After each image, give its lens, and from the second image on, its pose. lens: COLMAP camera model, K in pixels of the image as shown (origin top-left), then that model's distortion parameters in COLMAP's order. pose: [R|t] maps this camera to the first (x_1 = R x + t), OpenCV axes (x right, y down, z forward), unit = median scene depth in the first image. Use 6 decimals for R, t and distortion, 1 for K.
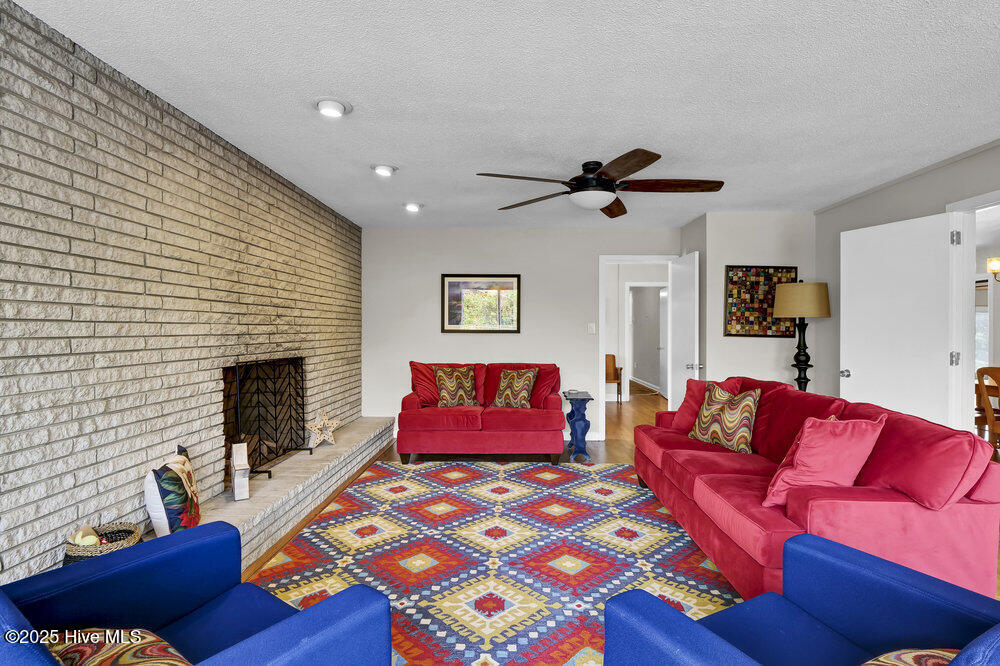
lens RADIAL K [[505.9, 0, 517.0], [0, 505.9, 328.9], [0, 0, 1]] dist [-0.007314, -0.003057]
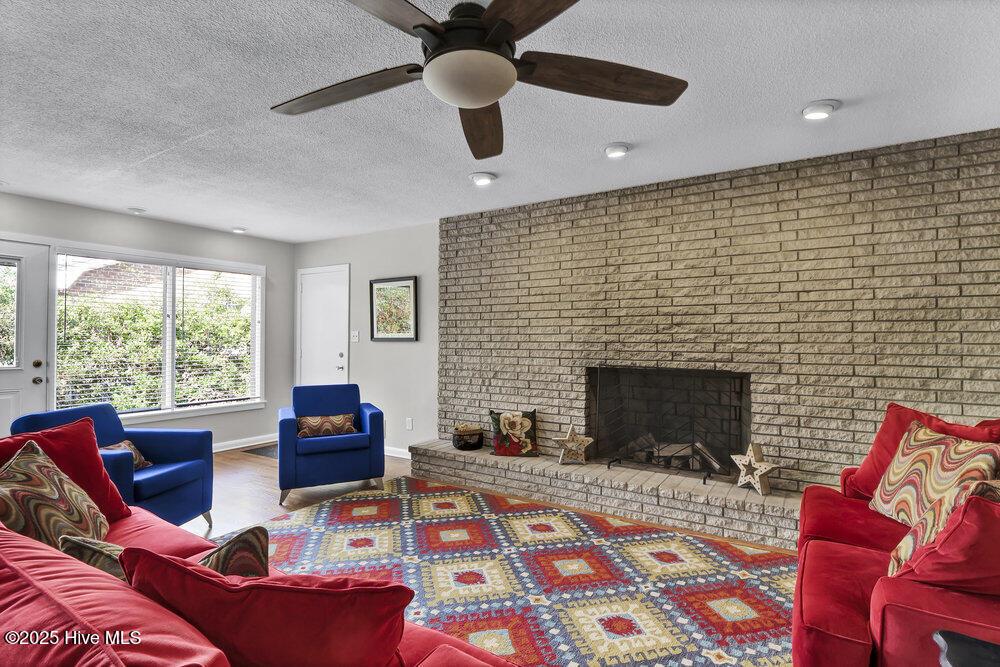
lens RADIAL K [[505.9, 0, 496.9], [0, 505.9, 331.9], [0, 0, 1]] dist [-0.007314, -0.003057]
pose [[-0.551766, -0.012503, -0.833905, 0.674920], [-0.001715, 0.999903, -0.013857, 0.003552], [0.833997, -0.006216, -0.551734, 1.581584]]
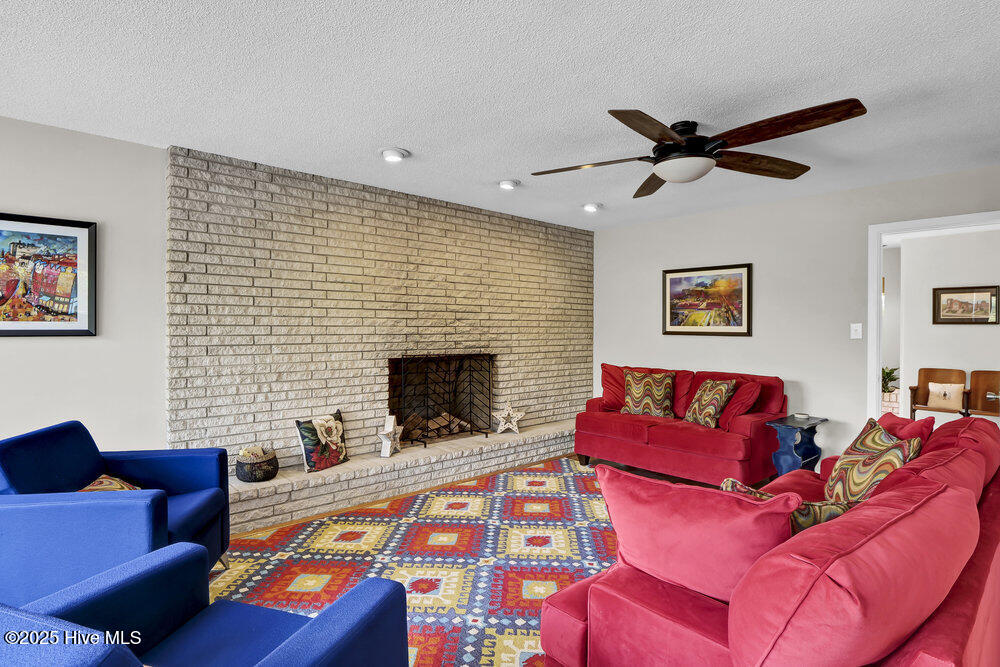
lens RADIAL K [[526.6, 0, 507.5], [0, 526.6, 330.1], [0, 0, 1]] dist [-0.004447, -0.002831]
pose [[0.676753, 0.005704, -0.736188, 0.695114], [-0.003703, 0.999984, 0.004343, -0.007518], [0.736201, -0.000213, 0.676763, 0.284113]]
